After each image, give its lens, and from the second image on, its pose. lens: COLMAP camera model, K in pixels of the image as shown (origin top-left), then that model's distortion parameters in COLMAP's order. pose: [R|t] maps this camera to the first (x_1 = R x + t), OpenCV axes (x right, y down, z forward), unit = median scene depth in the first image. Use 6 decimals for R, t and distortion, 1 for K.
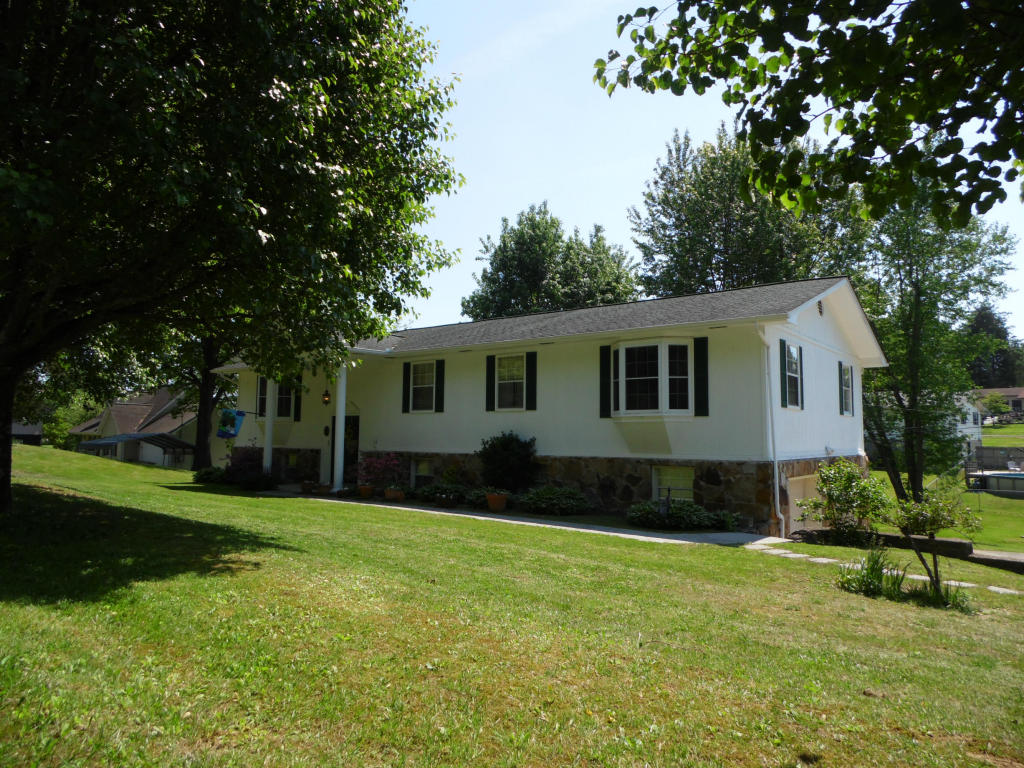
lens RADIAL K [[689.7, 0, 512.0], [0, 689.7, 384.0], [0, 0, 1]] dist [-0.014064, -0.000172]
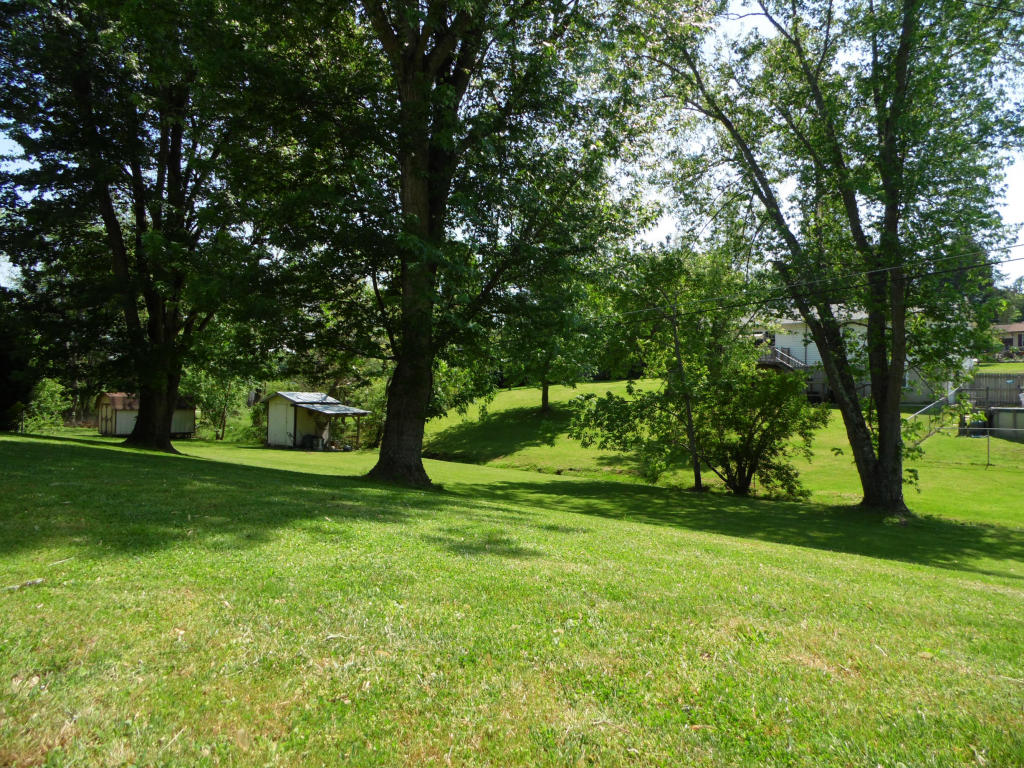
lens RADIAL K [[691.9, 0, 512.0], [0, 691.9, 384.0], [0, 0, 1]] dist [0.000868, 0.000764]
pose [[0.998796, 0.014427, 0.046884, 0.634597], [-0.017057, 0.998274, 0.056189, 0.232066], [-0.045993, -0.056921, 0.997319, 1.110495]]
